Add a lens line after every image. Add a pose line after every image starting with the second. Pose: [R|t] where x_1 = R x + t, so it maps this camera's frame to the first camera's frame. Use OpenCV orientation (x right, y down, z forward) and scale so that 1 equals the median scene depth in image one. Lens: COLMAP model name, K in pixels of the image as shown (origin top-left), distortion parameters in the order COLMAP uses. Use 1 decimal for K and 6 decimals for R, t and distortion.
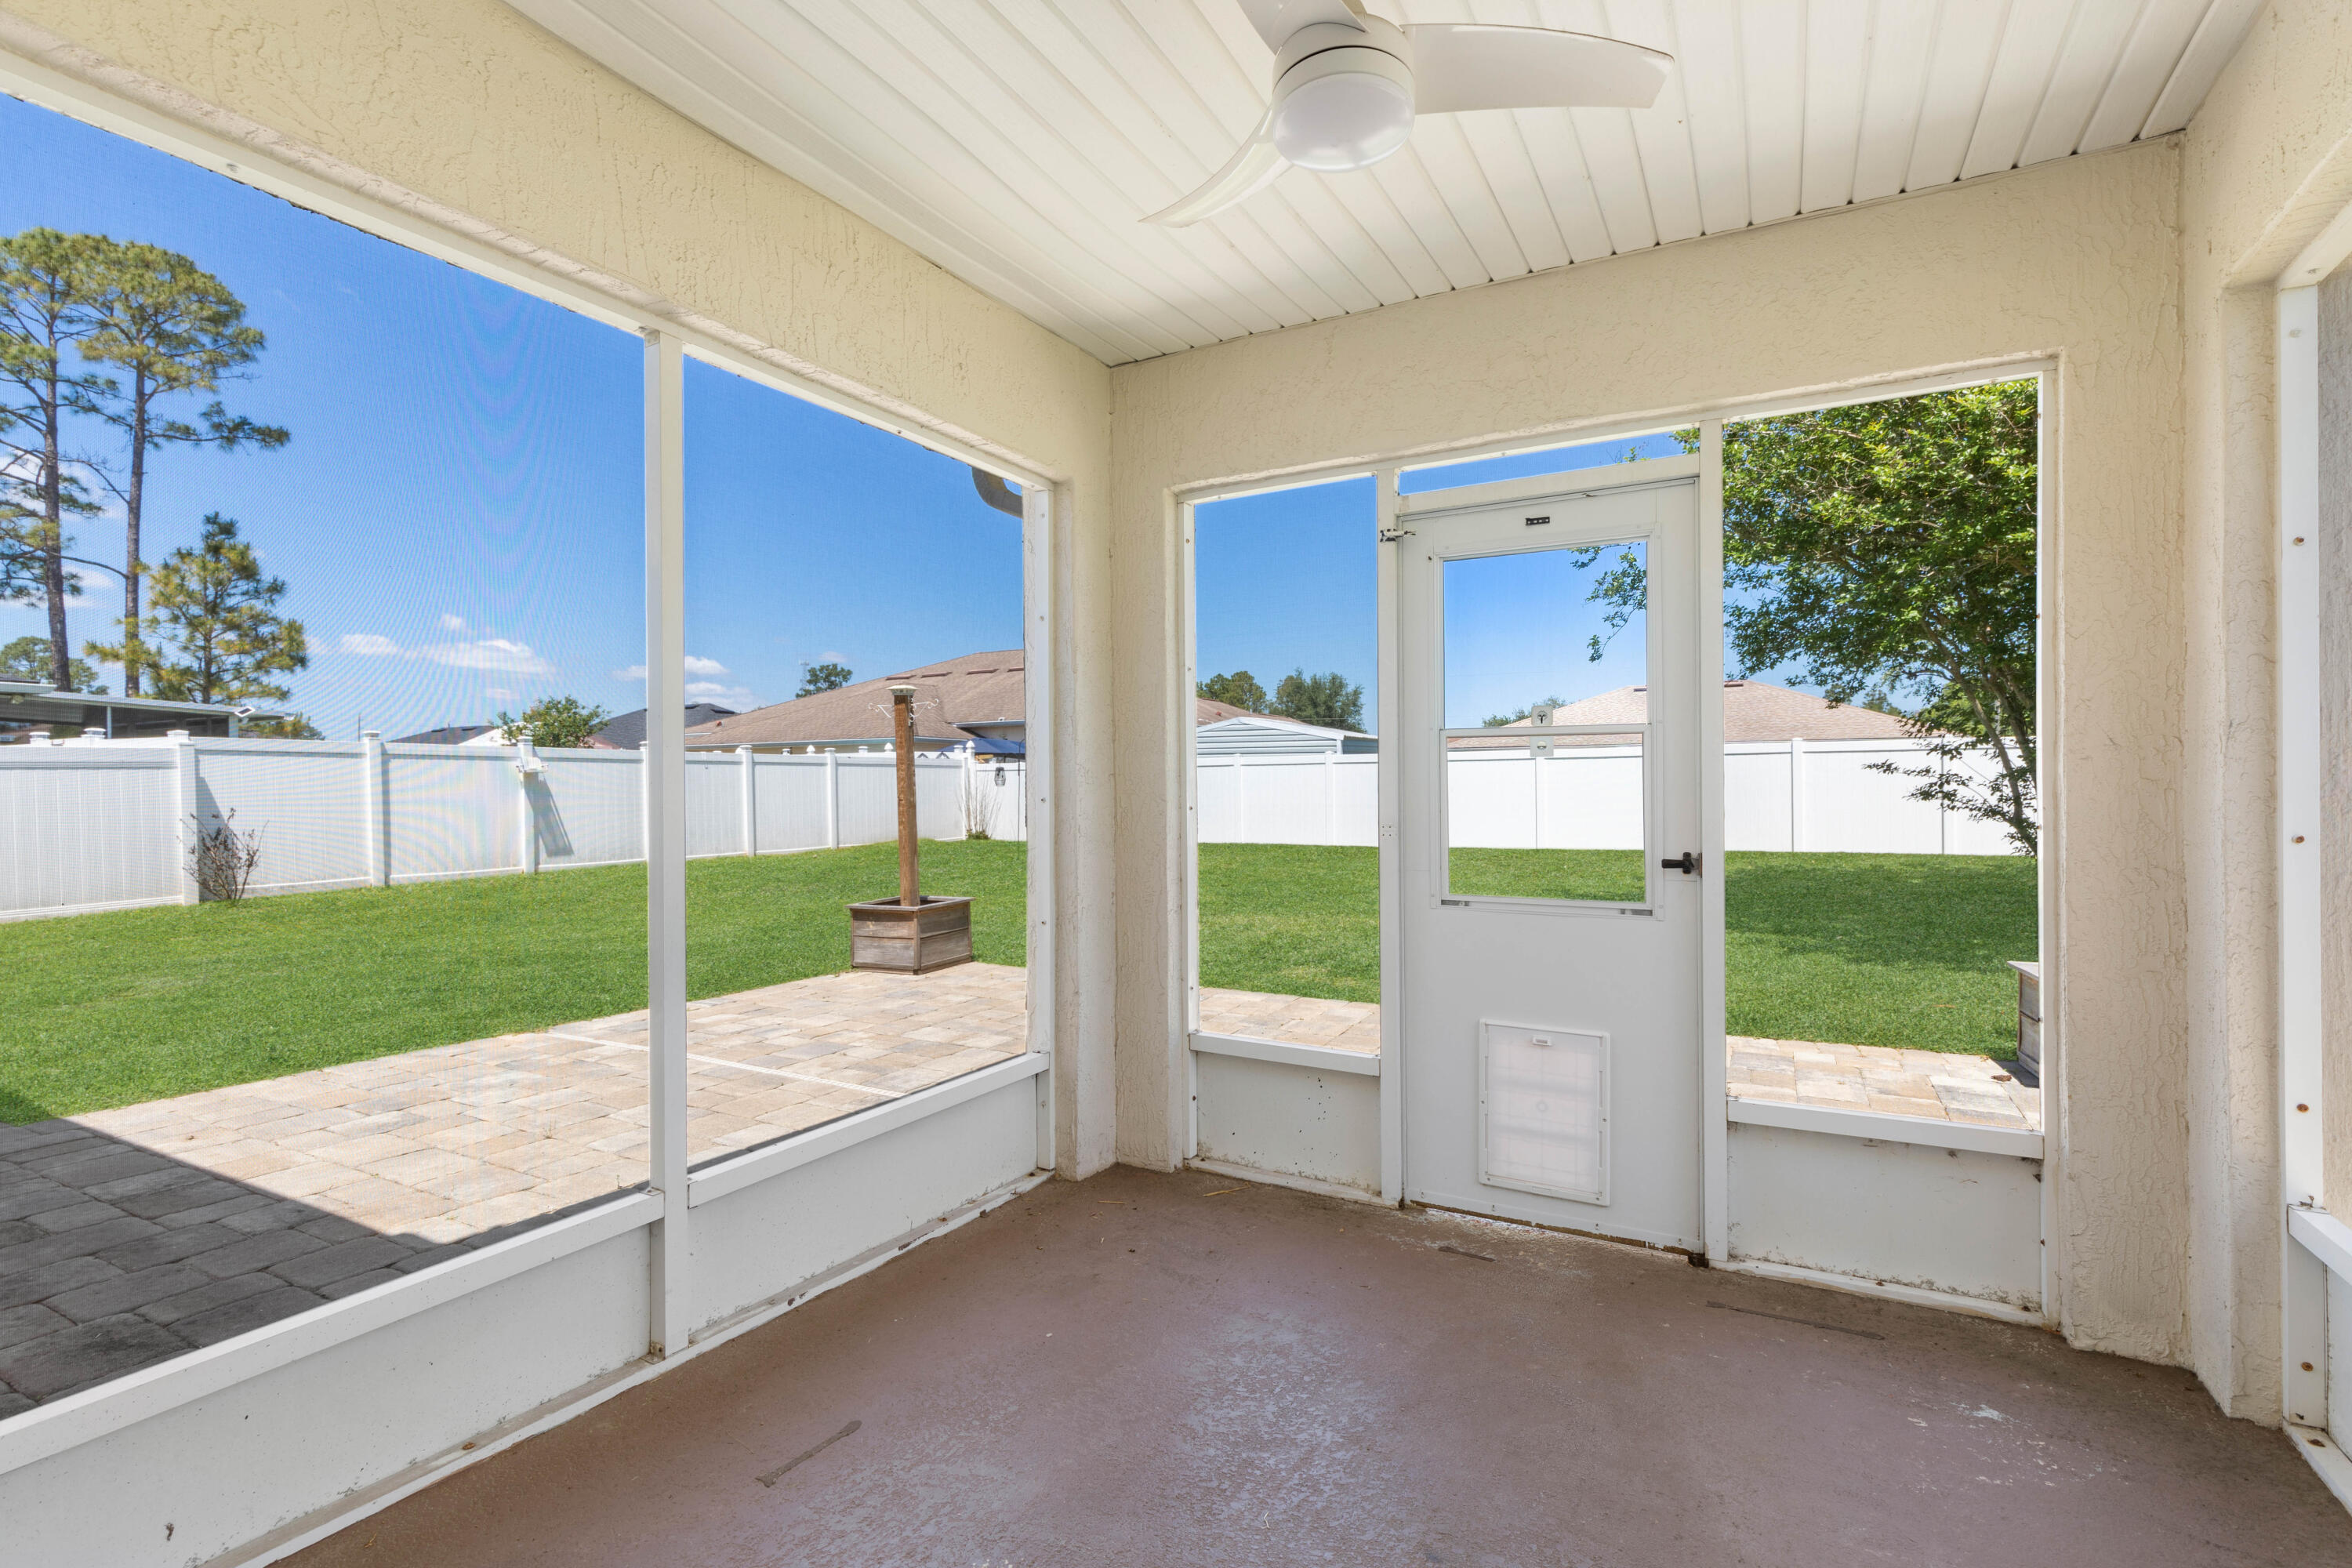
lens RADIAL K [[1096.1, 0, 1176.0], [0, 1096.1, 784.0], [0, 0, 1]] dist [0.022924, -0.000313]
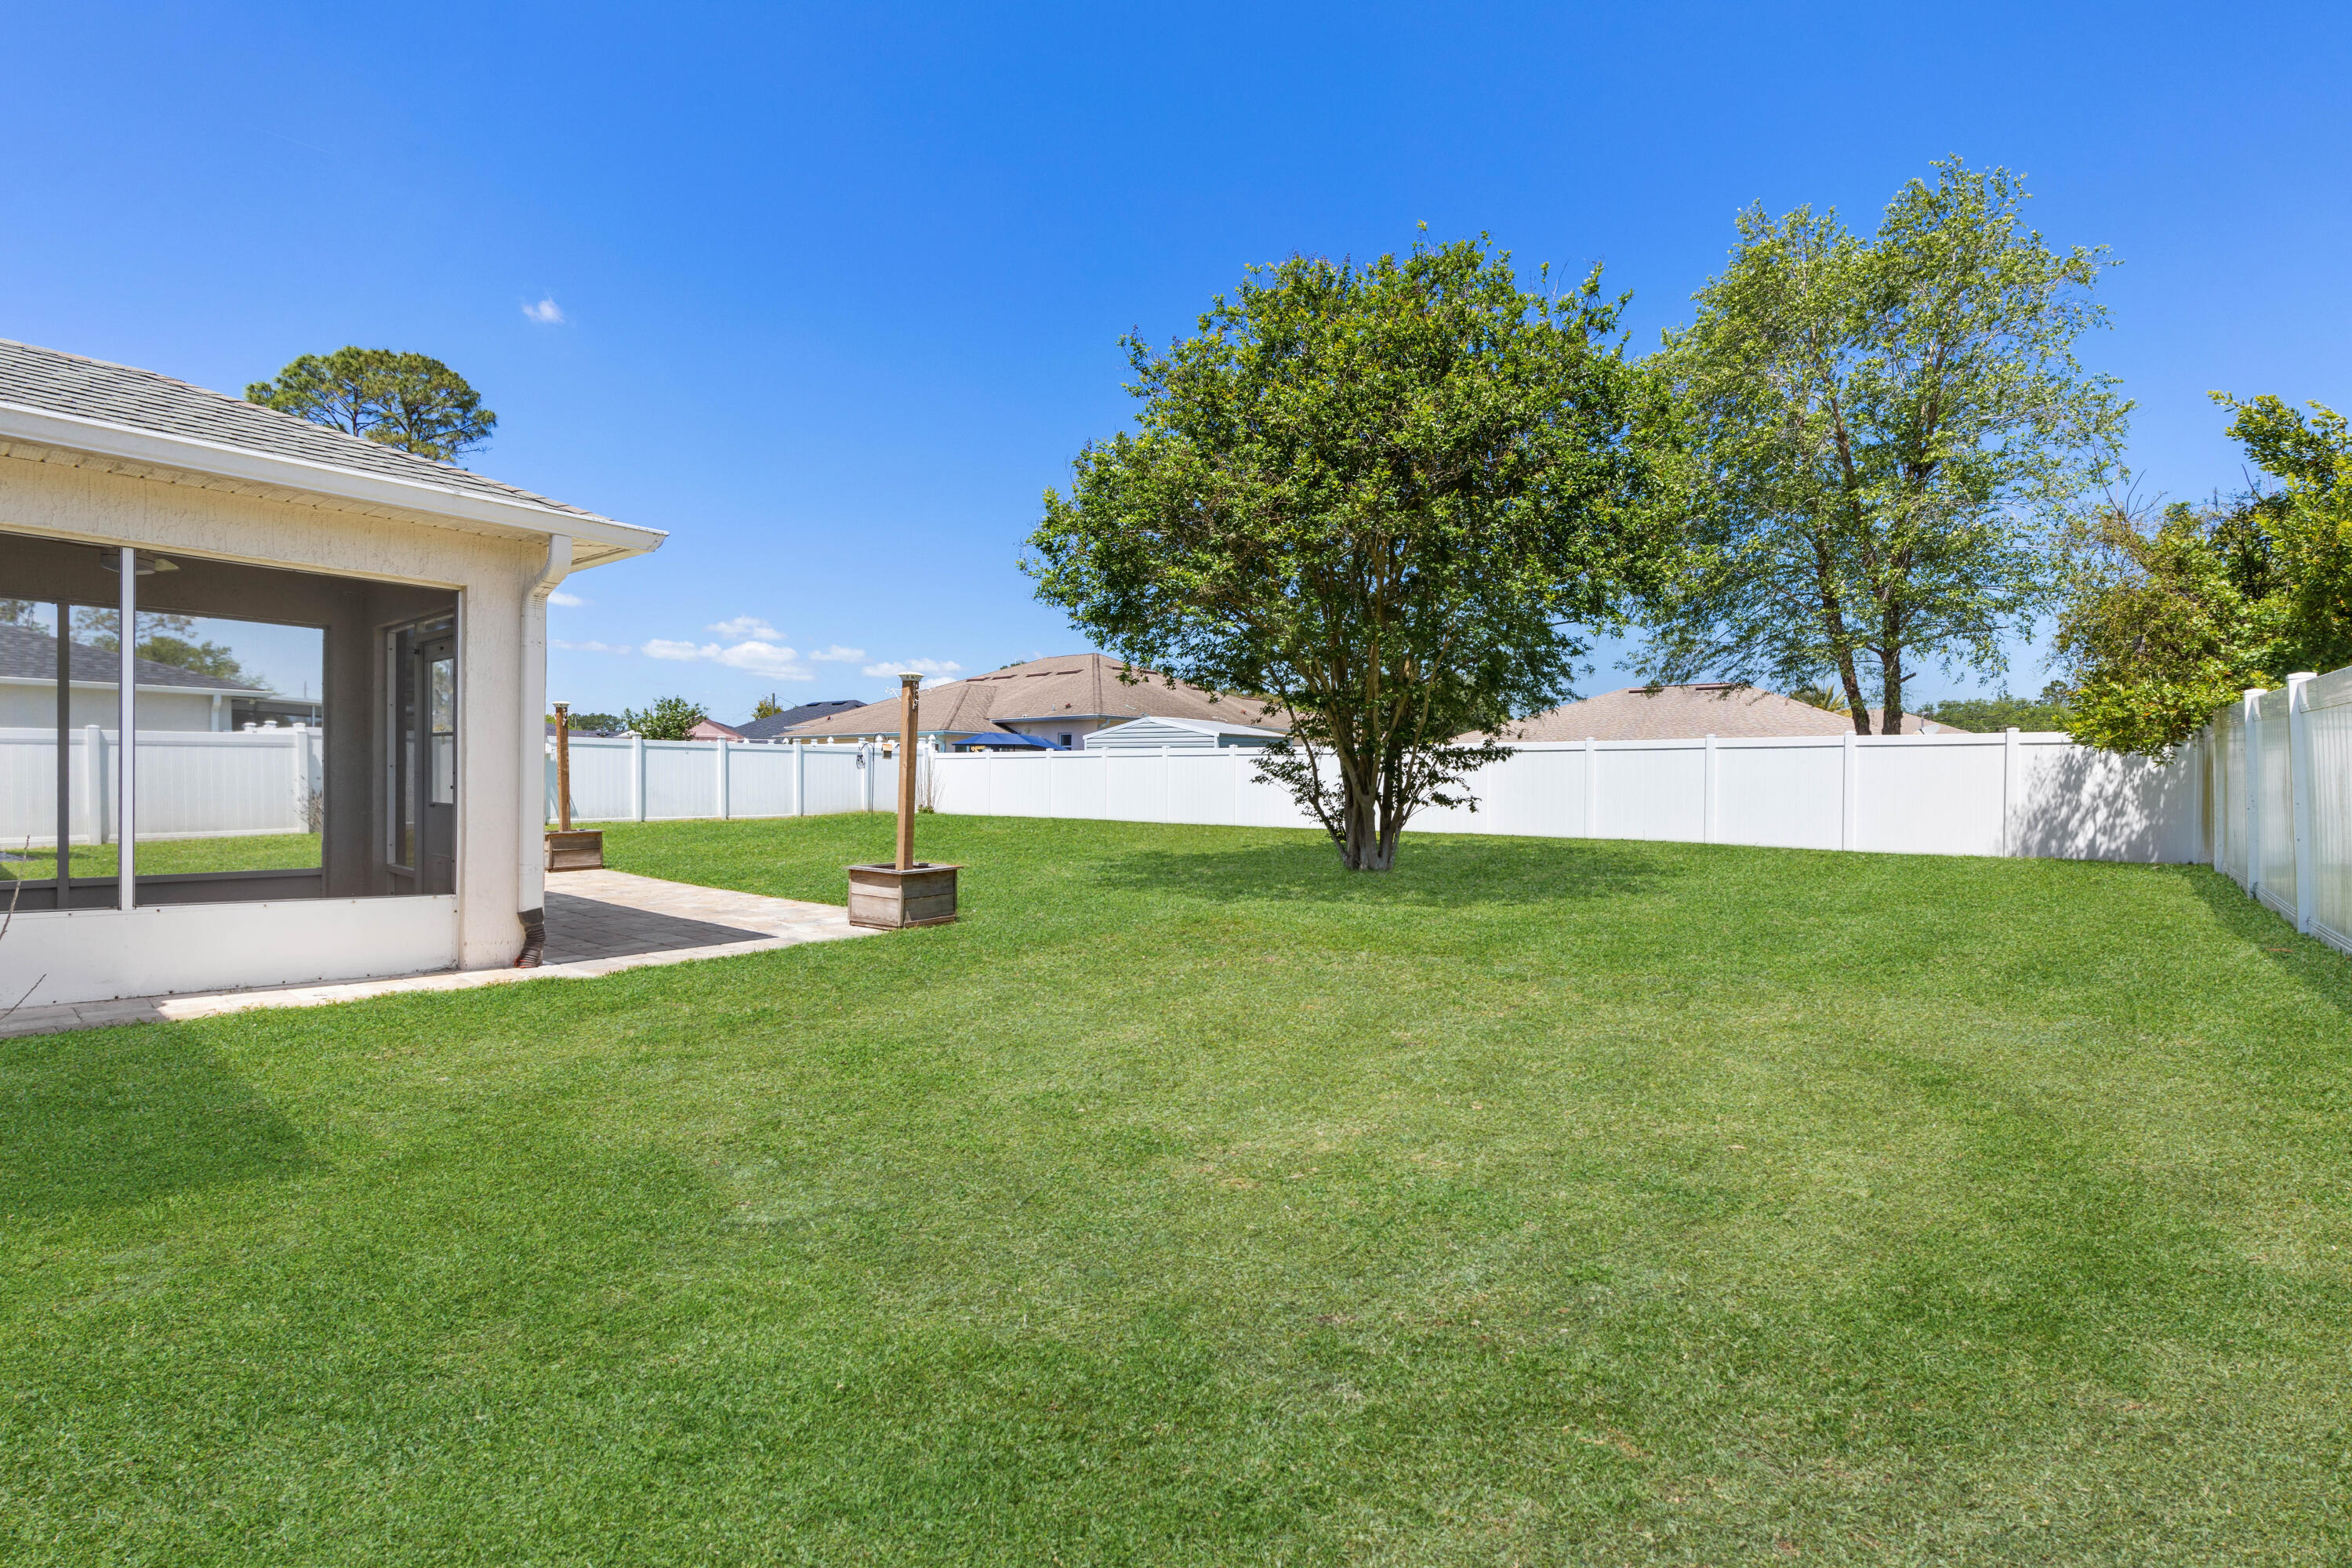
lens RADIAL K [[1073.4, 0, 1202.4], [0, 1073.4, 797.9], [0, 0, 1]] dist [0.003169, 0.000081]
pose [[0.985138, 0.019980, -0.170596, 0.322104], [-0.016691, 0.999647, 0.020692, 0.002250], [0.170949, -0.017537, 0.985124, -0.143267]]
